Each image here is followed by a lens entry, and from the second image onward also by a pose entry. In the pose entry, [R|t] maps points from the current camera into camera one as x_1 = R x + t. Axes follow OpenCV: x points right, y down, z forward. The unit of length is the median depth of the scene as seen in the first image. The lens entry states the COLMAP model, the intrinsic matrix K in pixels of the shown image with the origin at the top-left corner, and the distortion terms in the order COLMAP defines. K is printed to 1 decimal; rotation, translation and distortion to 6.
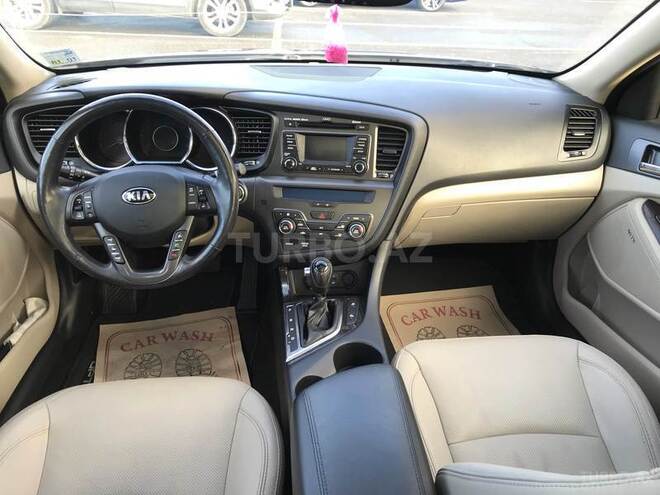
lens RADIAL K [[538.0, 0, 328.1], [0, 538.0, 246.4], [0, 0, 1]] dist [0.026370, 0.002765]
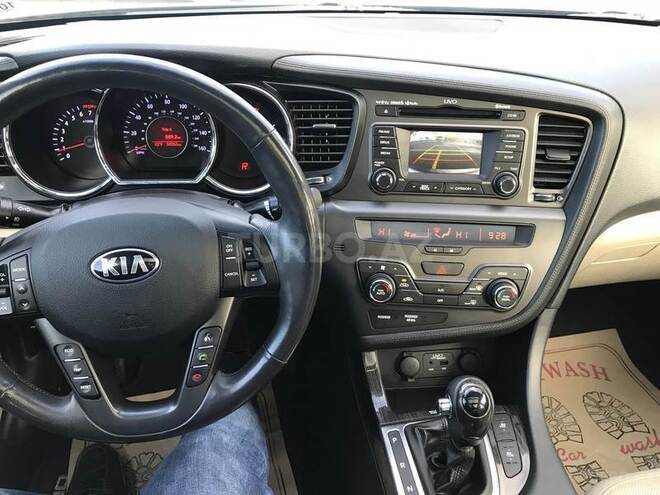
lens RADIAL K [[538.0, 0, 327.1], [0, 538.0, 246.9], [0, 0, 1]] dist [0.026370, 0.002765]
pose [[0.999672, -0.015832, 0.020121, -0.147442], [0.015120, 0.999270, 0.035088, -0.104083], [-0.020662, -0.034772, 0.999182, 0.423168]]
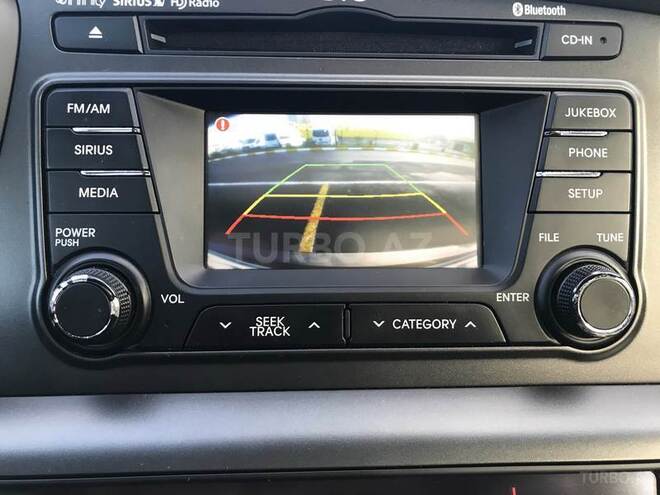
lens RADIAL K [[538.0, 0, 331.5], [0, 538.0, 245.6], [0, 0, 1]] dist [0.026370, 0.002765]
pose [[0.993084, -0.045148, 0.108374, -0.025564], [0.067527, 0.974783, -0.212694, -0.136044], [-0.096039, 0.218541, 0.971090, 0.867429]]
